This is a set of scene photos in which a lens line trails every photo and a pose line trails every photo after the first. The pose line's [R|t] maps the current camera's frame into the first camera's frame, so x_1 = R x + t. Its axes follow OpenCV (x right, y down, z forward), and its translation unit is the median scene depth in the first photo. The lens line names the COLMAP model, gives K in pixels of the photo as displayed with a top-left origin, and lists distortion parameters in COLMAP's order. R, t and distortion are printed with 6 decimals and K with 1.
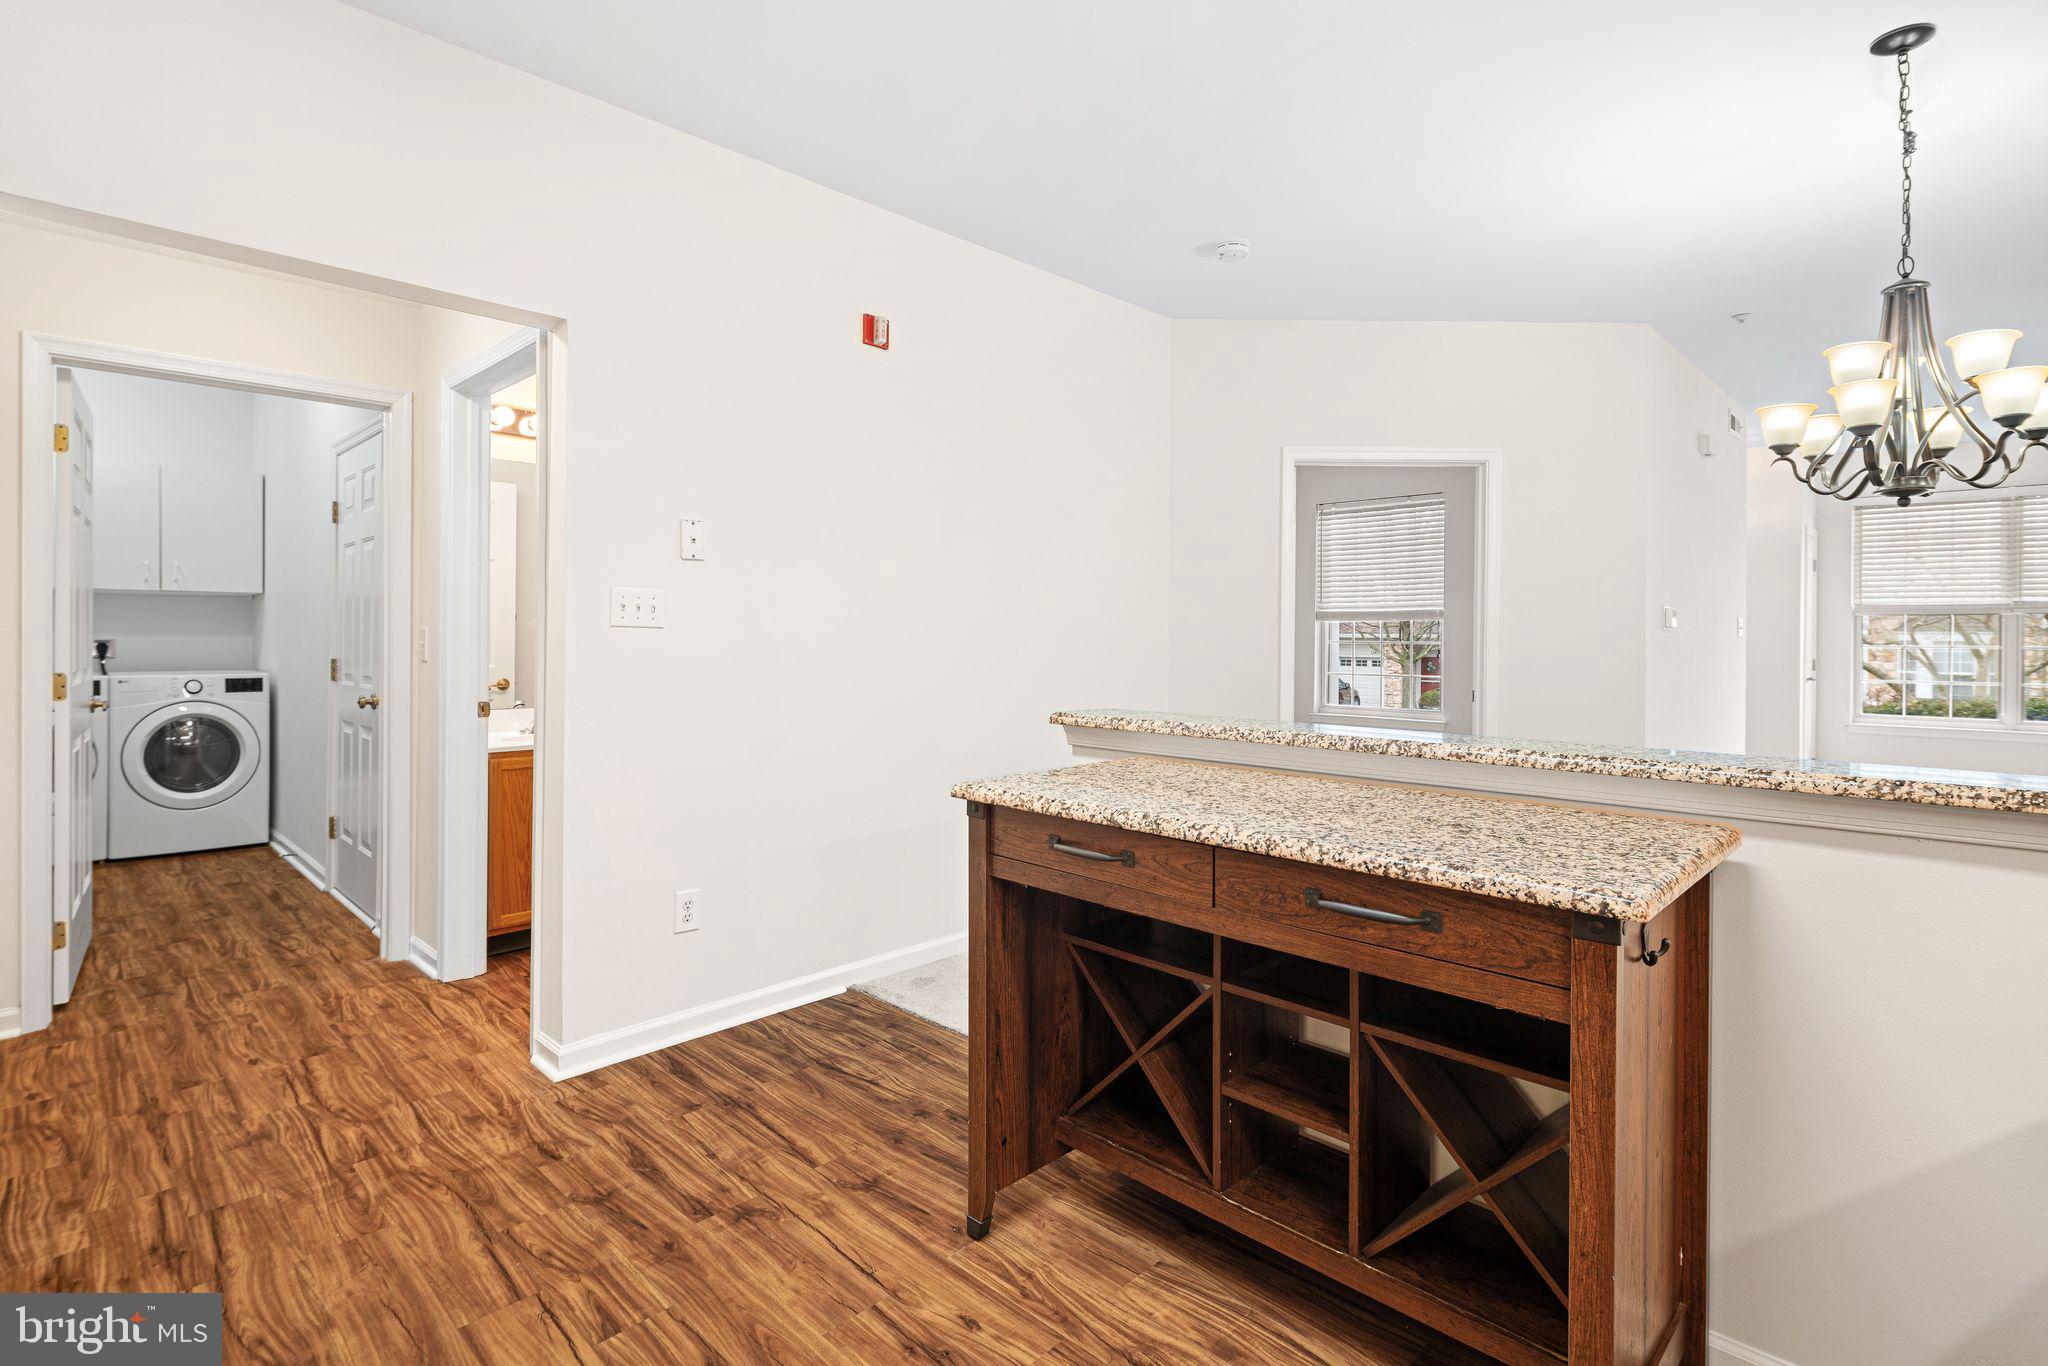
lens RADIAL K [[1002.0, 0, 1006.0], [0, 1002.0, 641.7], [0, 0, 1]] dist [-0.000105, -0.000535]
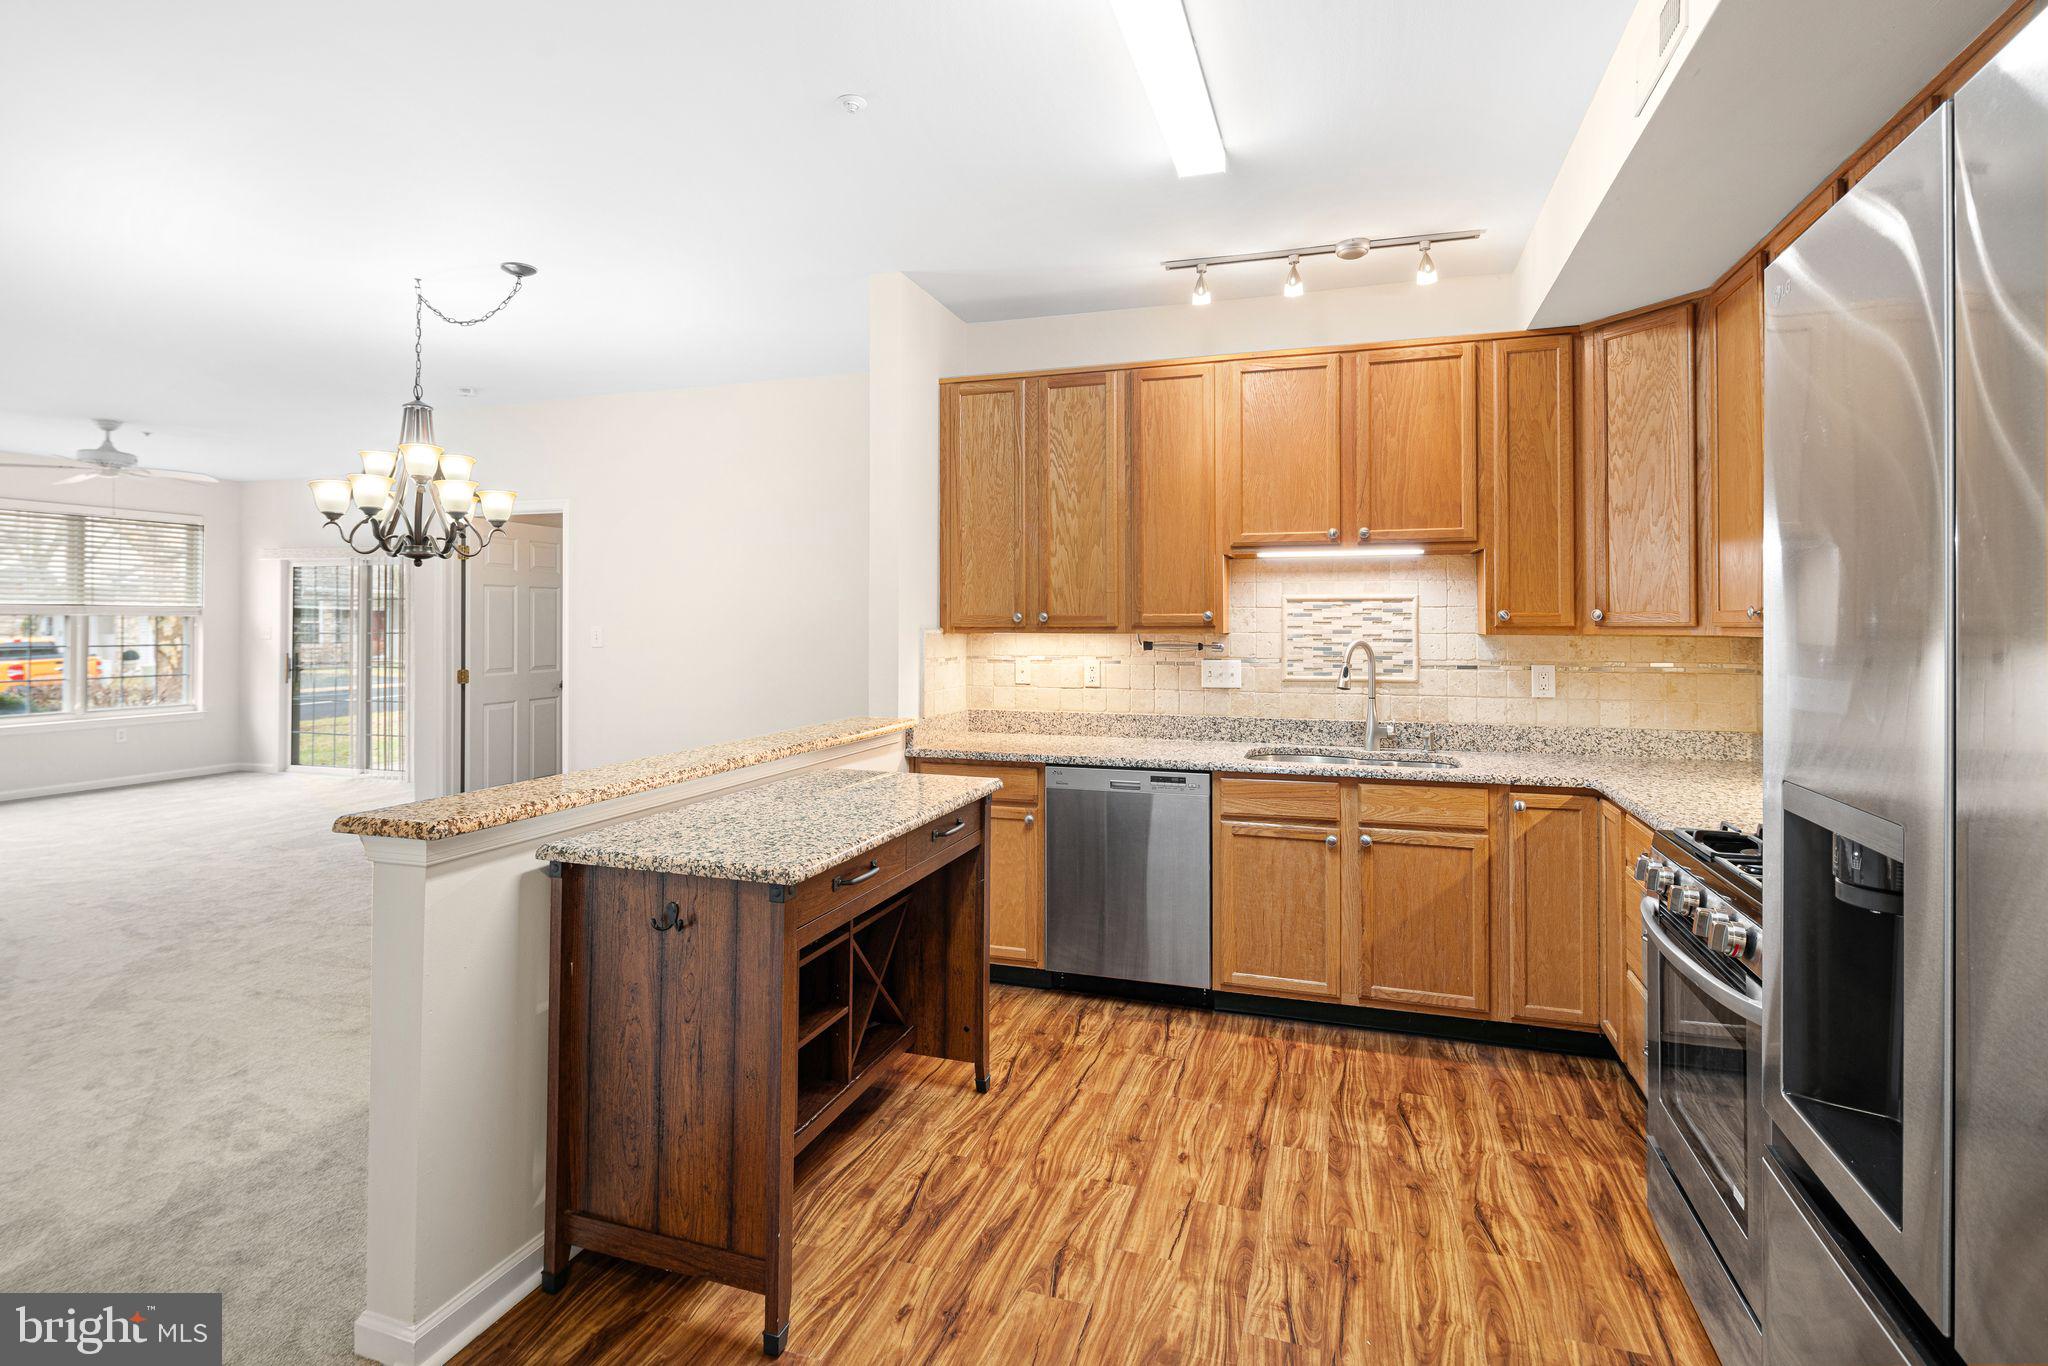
lens RADIAL K [[1006.4, 0, 1018.0], [0, 1006.4, 612.0], [0, 0, 1]] dist [0.002152, -0.001956]
pose [[-0.453675, 0.002975, 0.891162, -0.841704], [0.000458, 0.999995, -0.003105, -0.081130], [-0.891167, -0.001001, -0.453674, 1.063705]]
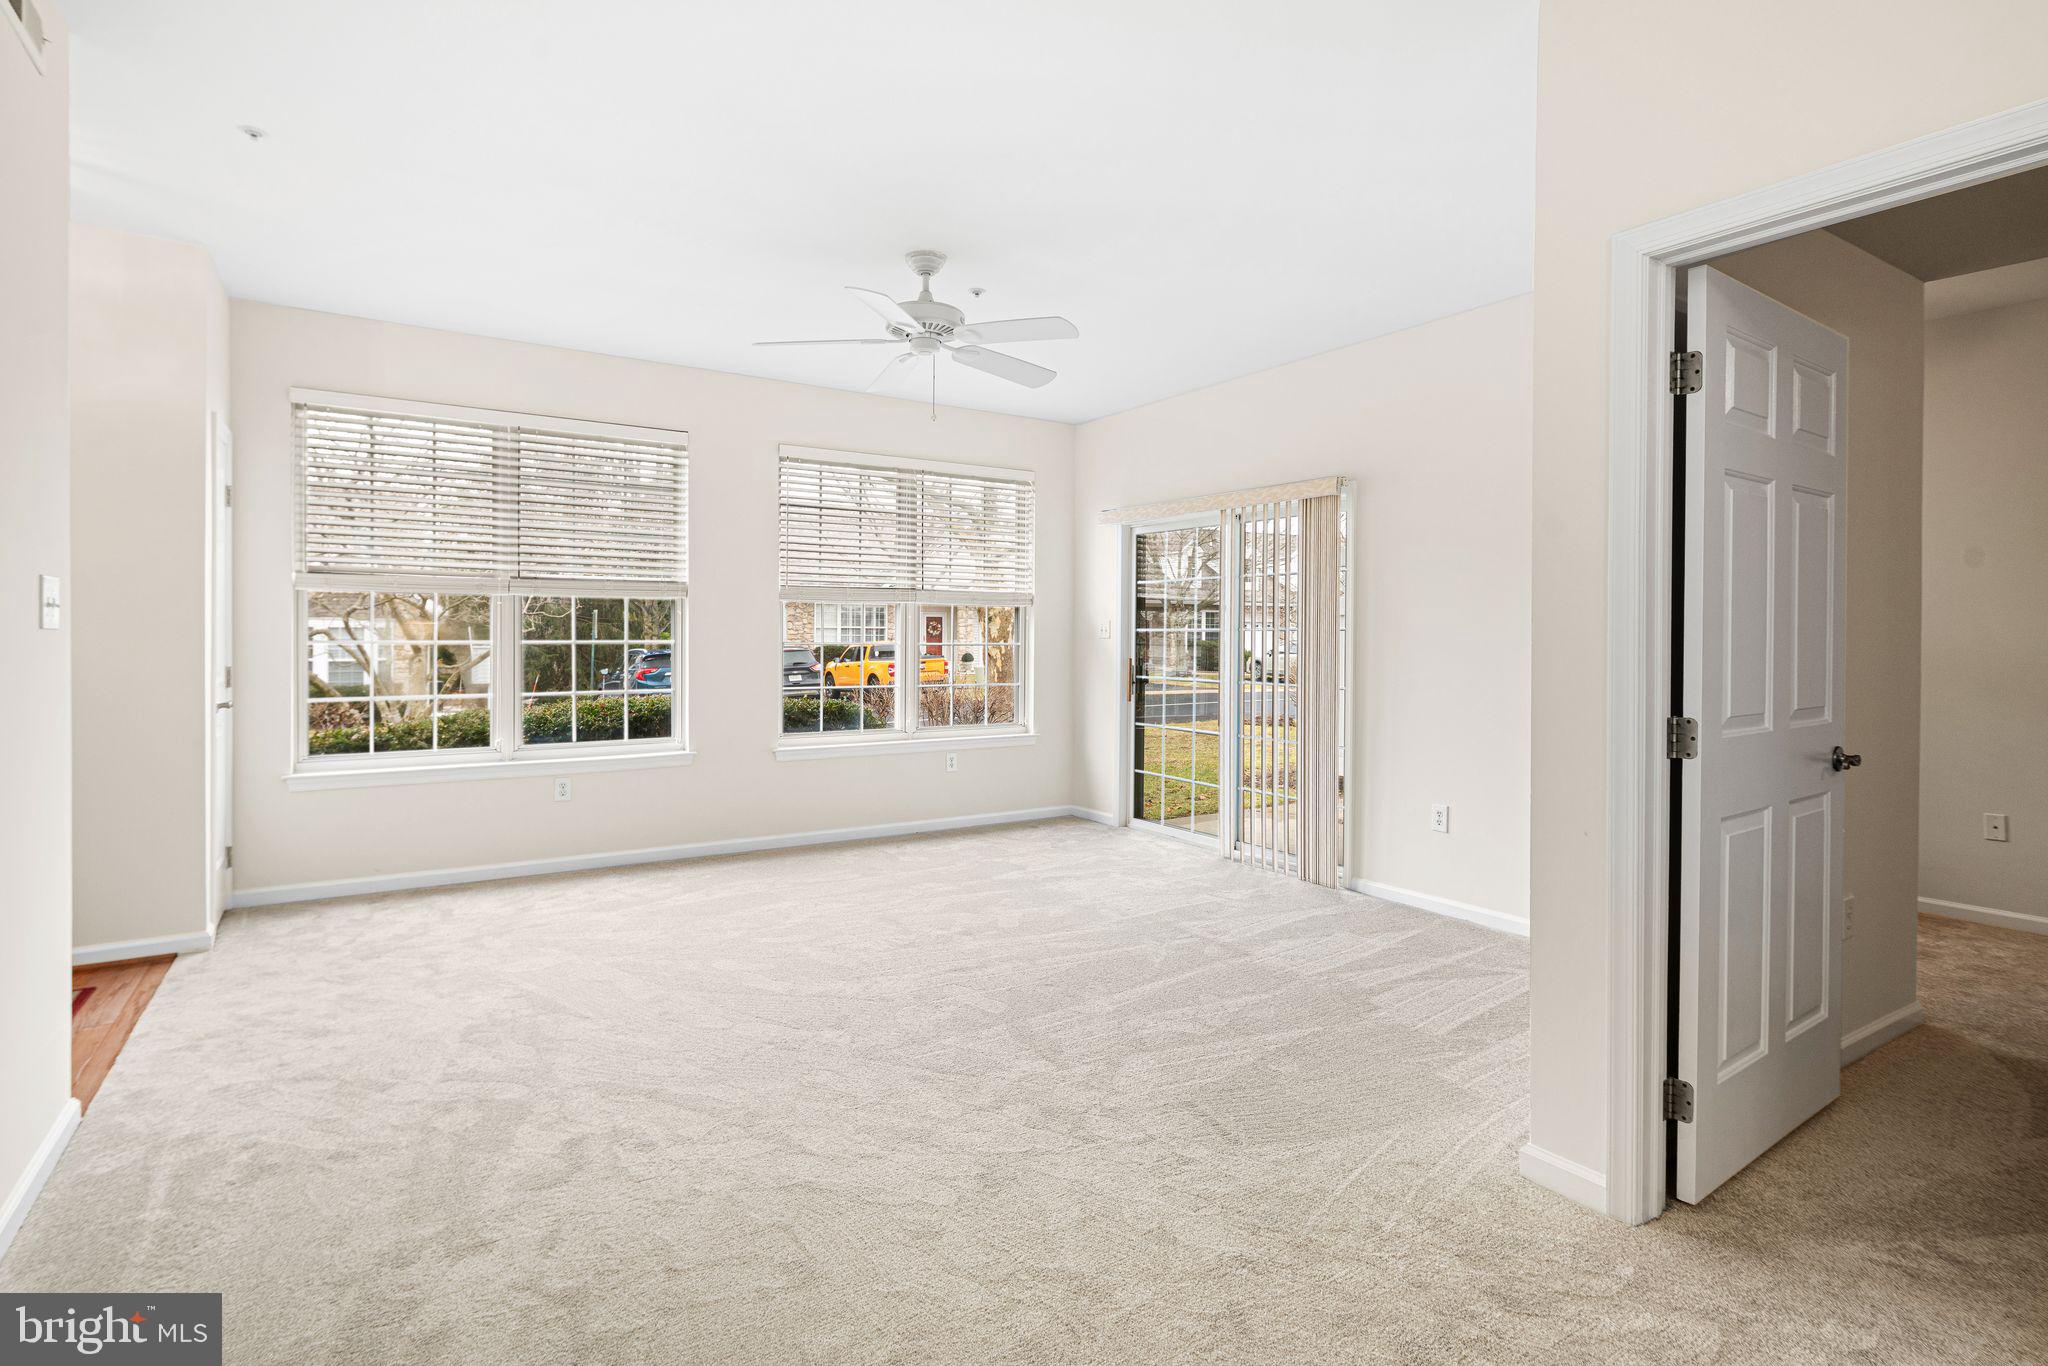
lens RADIAL K [[1002.0, 0, 1006.0], [0, 1002.0, 641.7], [0, 0, 1]] dist [-0.000105, -0.000535]
pose [[0.213694, -0.012635, 0.976819, 1.214412], [-0.001873, 0.999909, 0.013343, -0.015025], [-0.976899, -0.004681, 0.213651, 1.567698]]
